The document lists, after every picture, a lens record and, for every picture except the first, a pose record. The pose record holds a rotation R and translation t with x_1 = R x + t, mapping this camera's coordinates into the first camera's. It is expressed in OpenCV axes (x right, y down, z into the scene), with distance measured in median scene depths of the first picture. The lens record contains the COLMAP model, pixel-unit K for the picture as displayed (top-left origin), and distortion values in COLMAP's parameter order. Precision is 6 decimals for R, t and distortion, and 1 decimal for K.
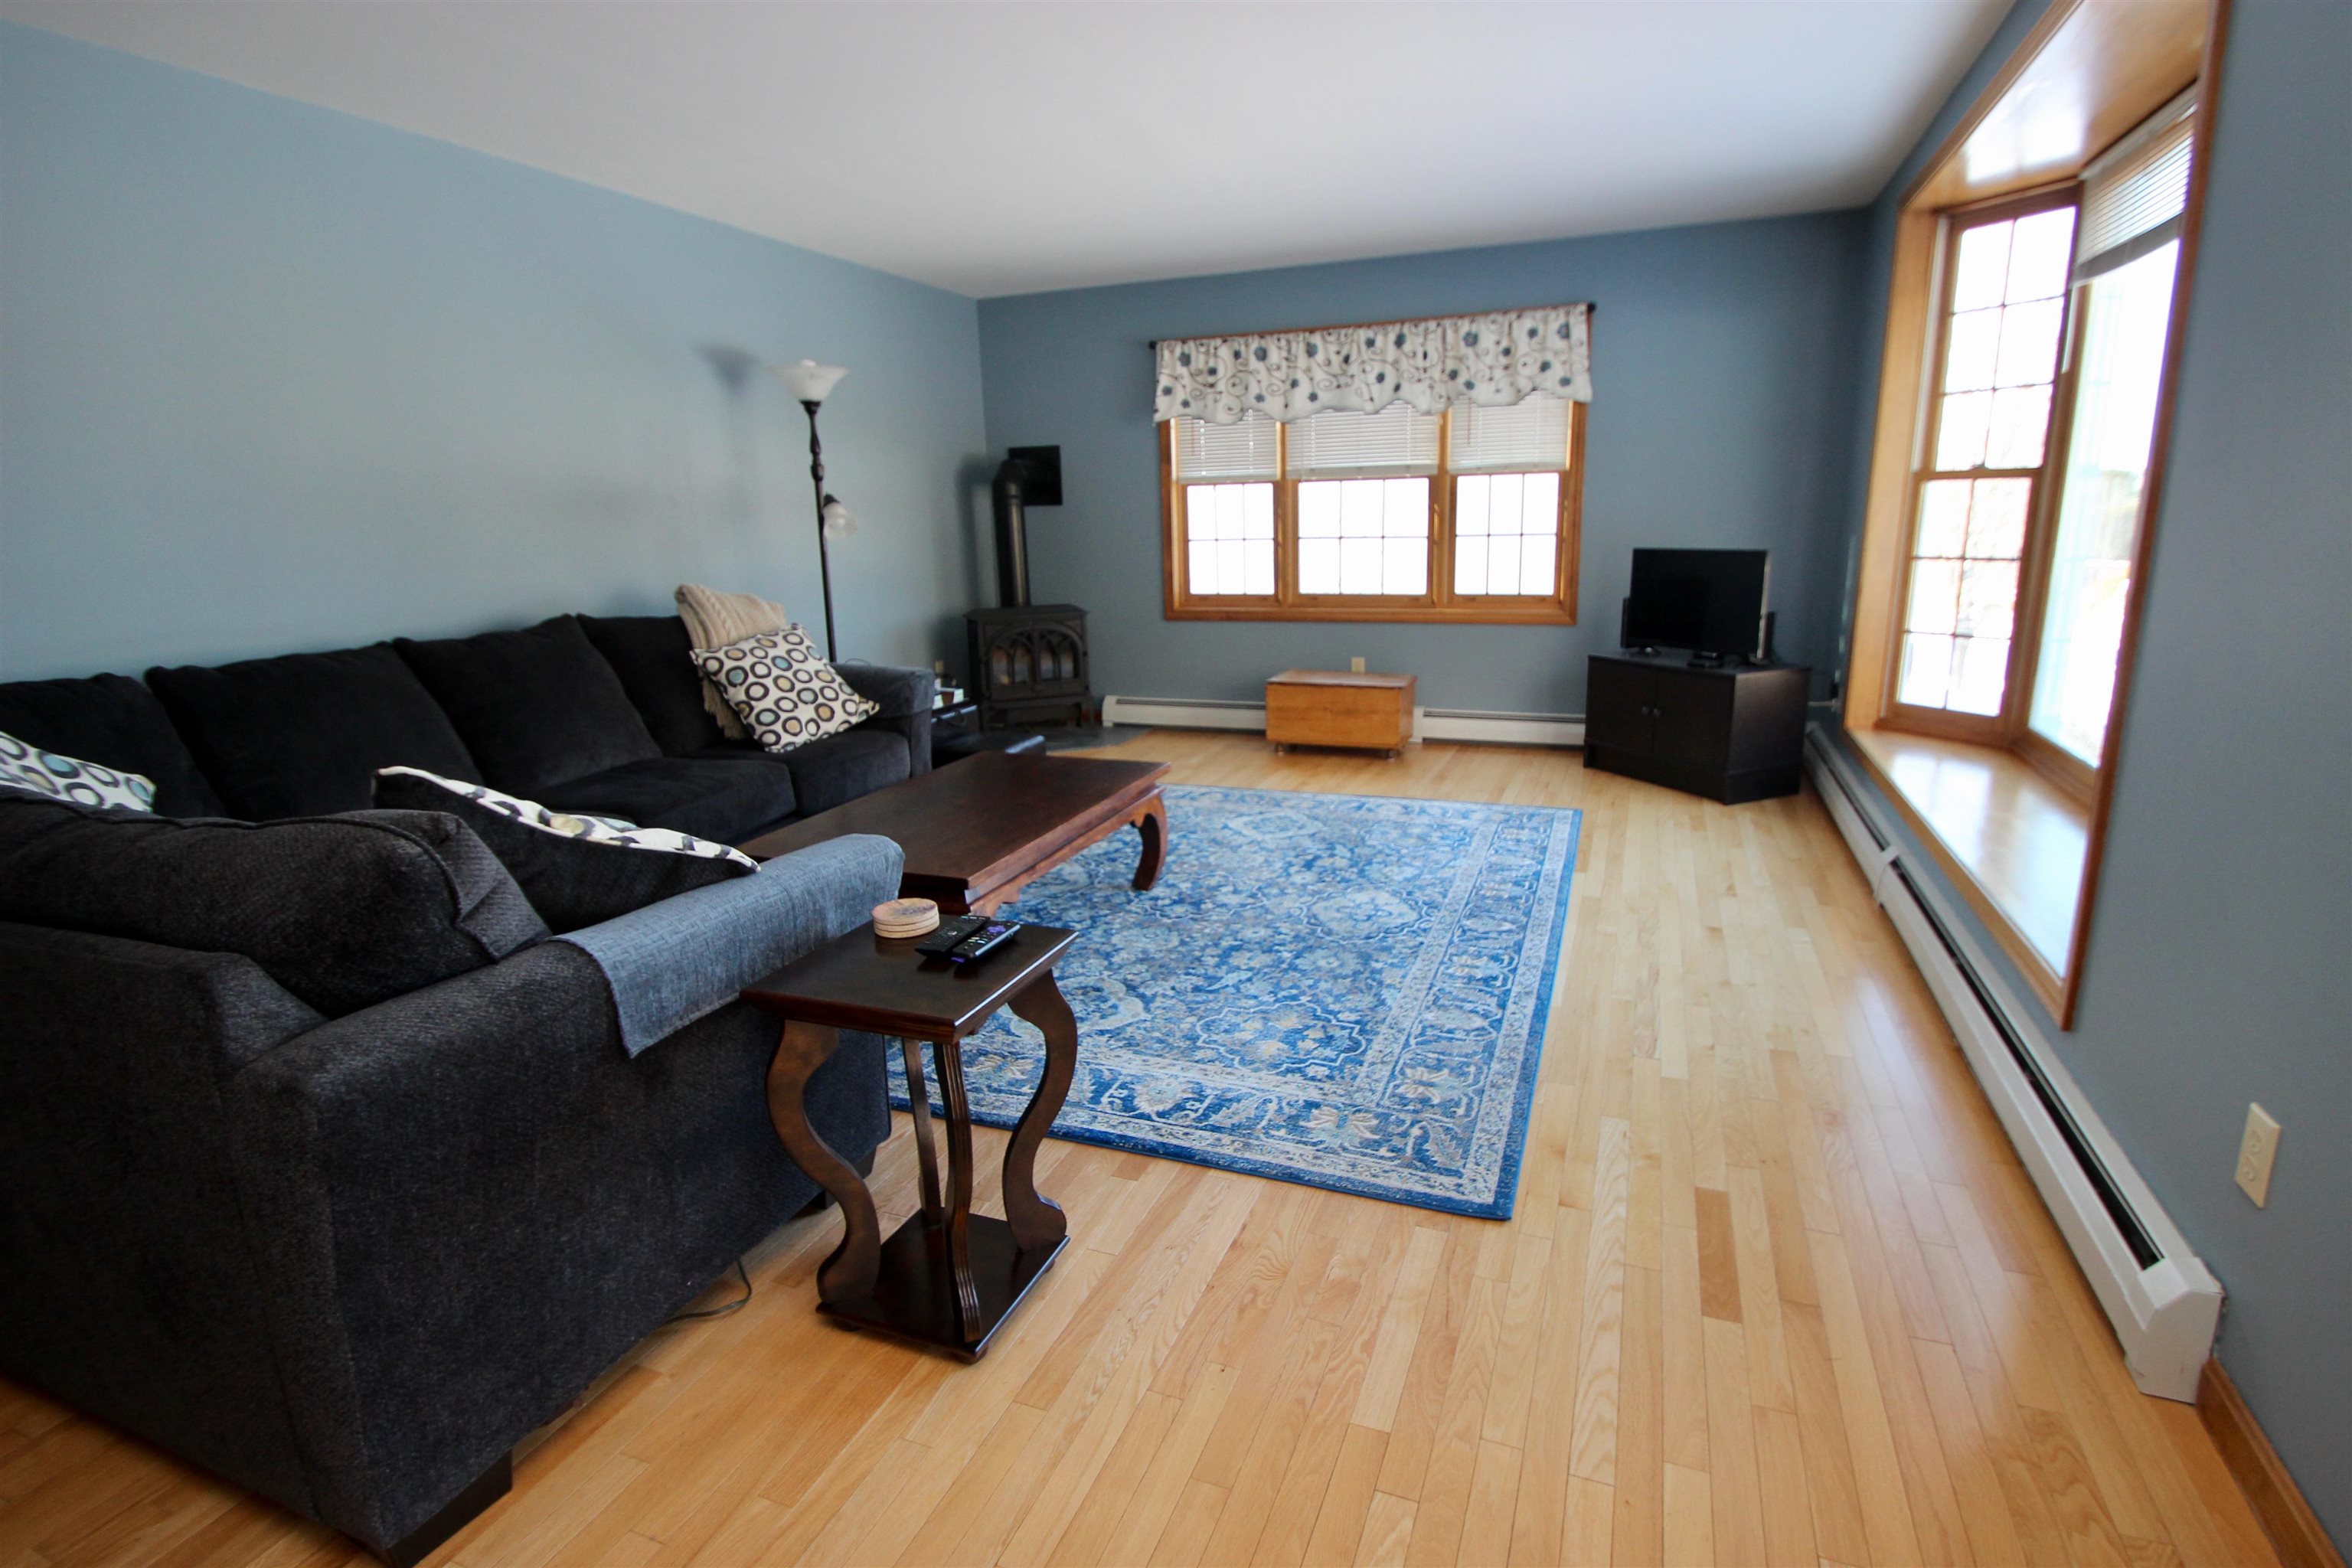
lens RADIAL K [[1123.6, 0, 1183.8], [0, 1123.6, 776.9], [0, 0, 1]] dist [0.000138, -0.000025]
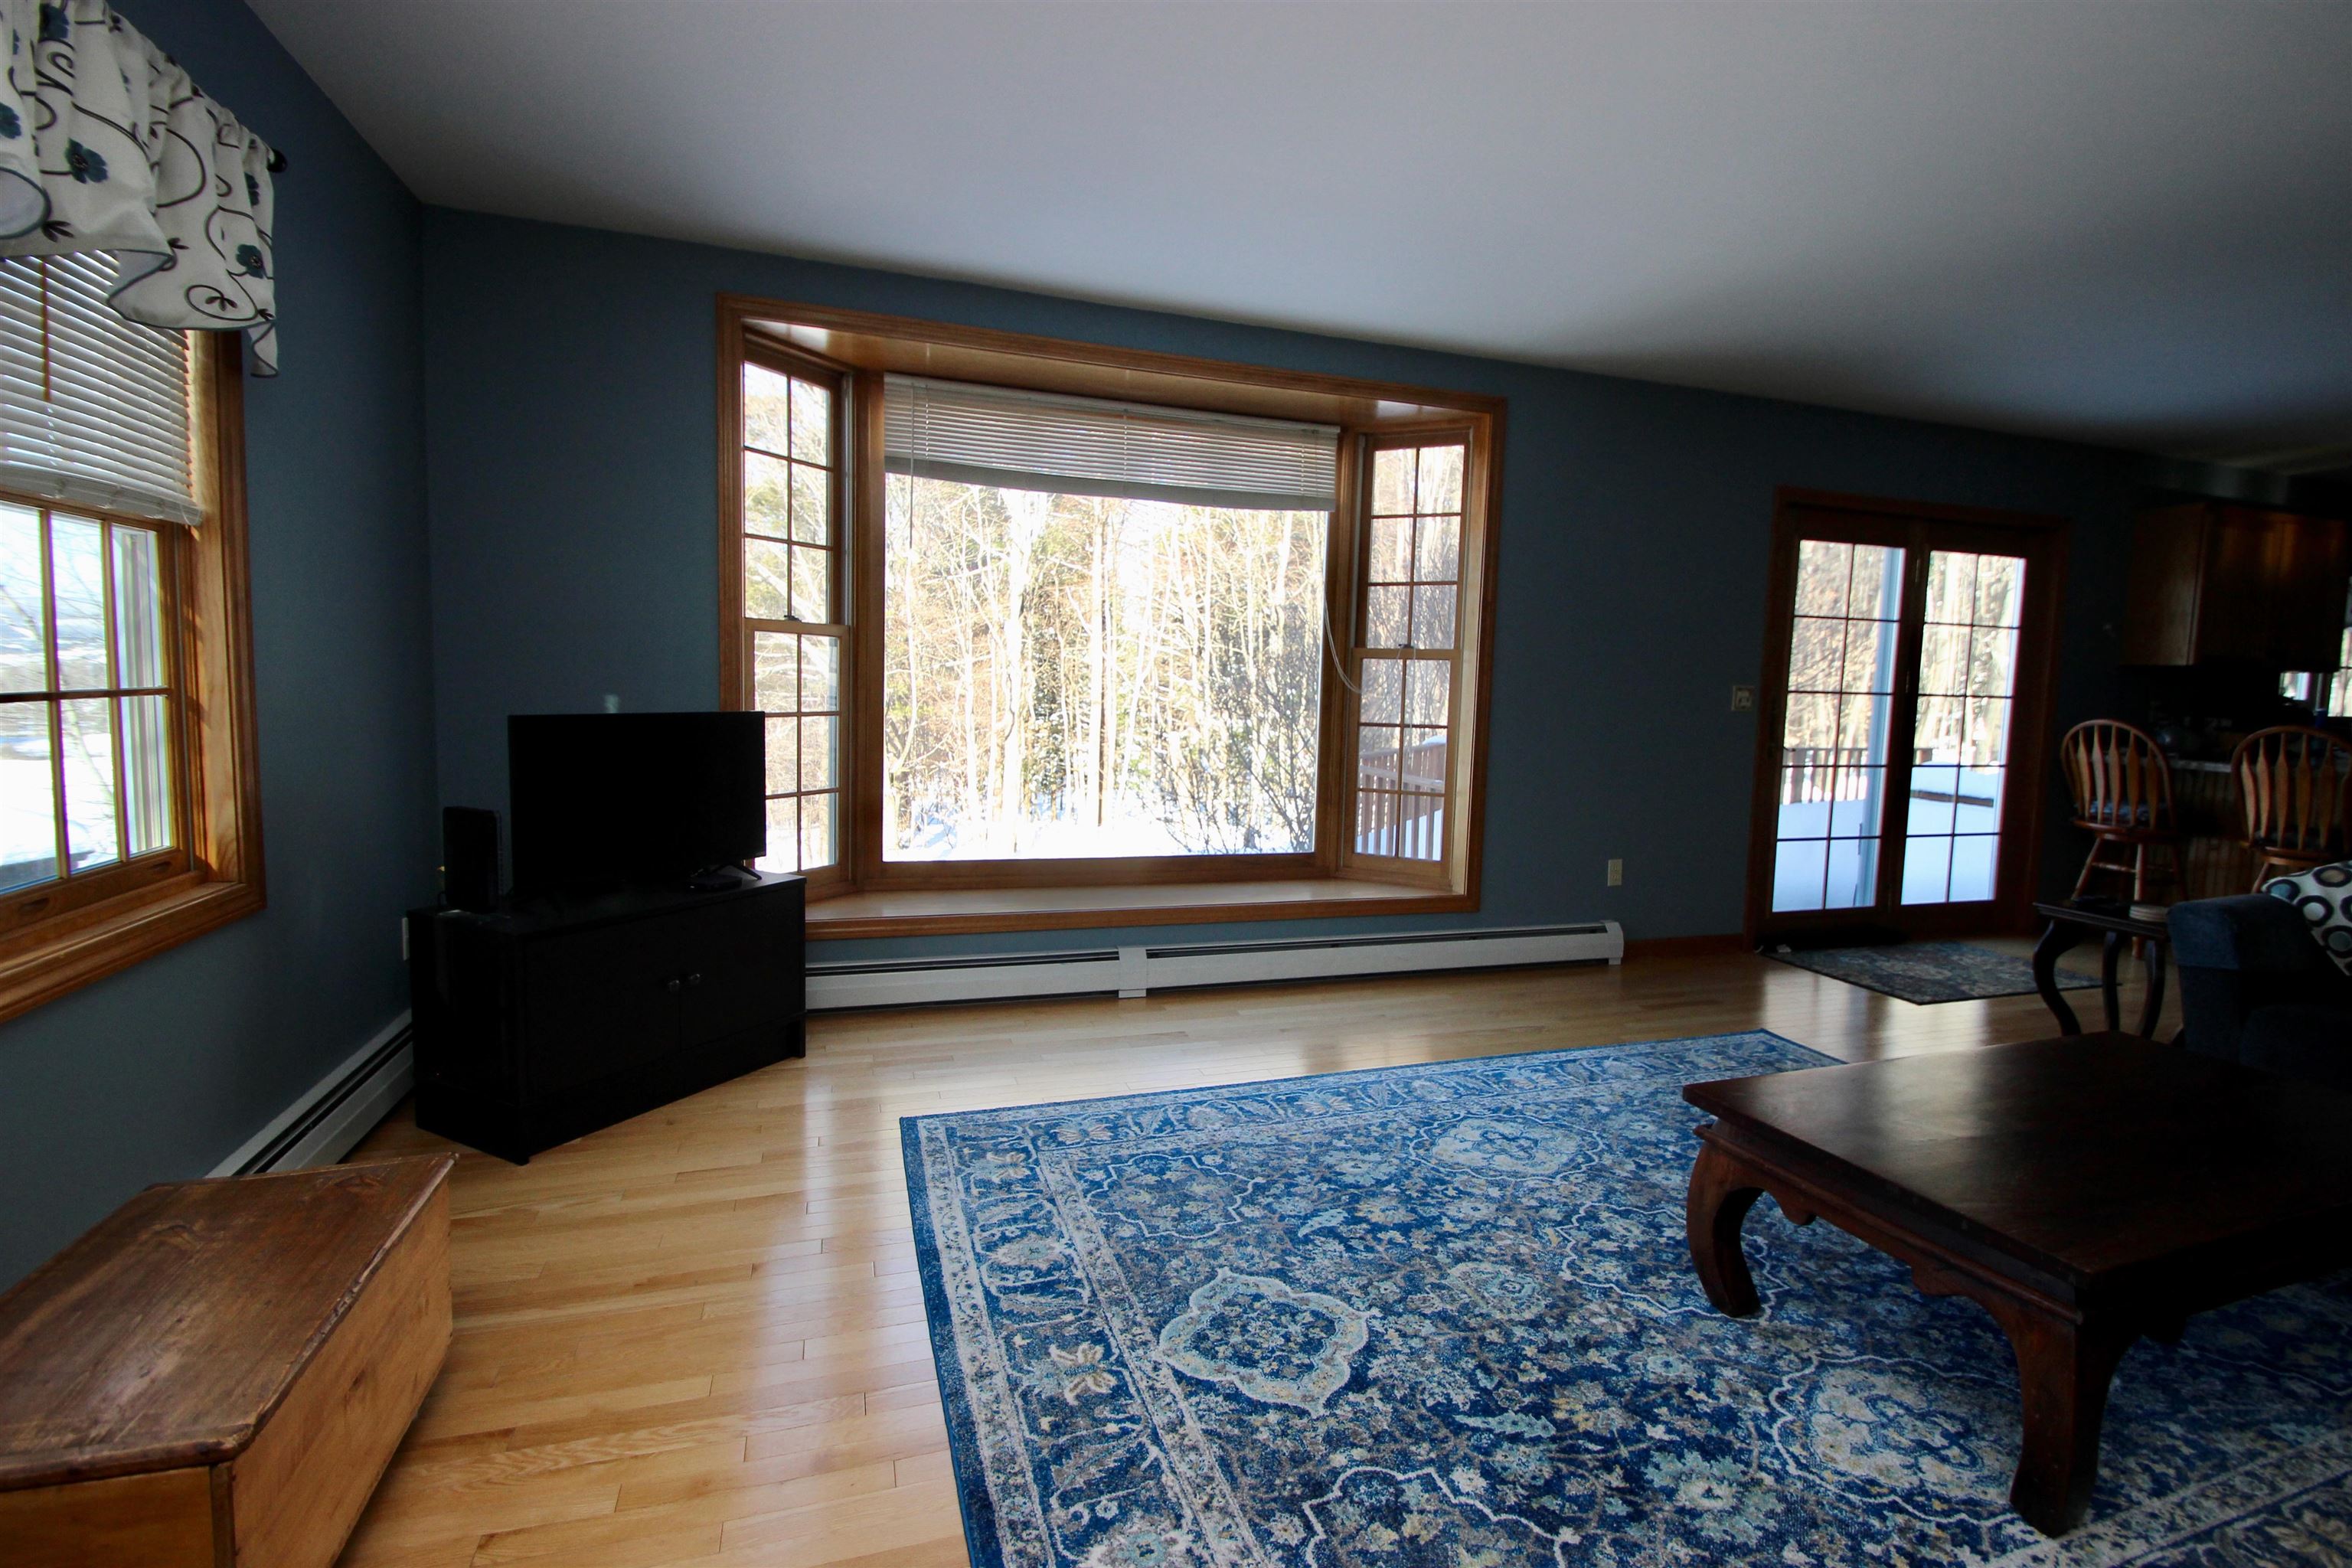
lens RADIAL K [[1123.6, 0, 1186.3], [0, 1123.6, 782.1], [0, 0, 1]] dist [0.000138, -0.000025]
pose [[-0.660240, -0.066603, 0.748095, -0.256979], [0.152429, 0.963448, 0.220304, -0.321162], [-0.735424, 0.259485, -0.625955, 1.473200]]
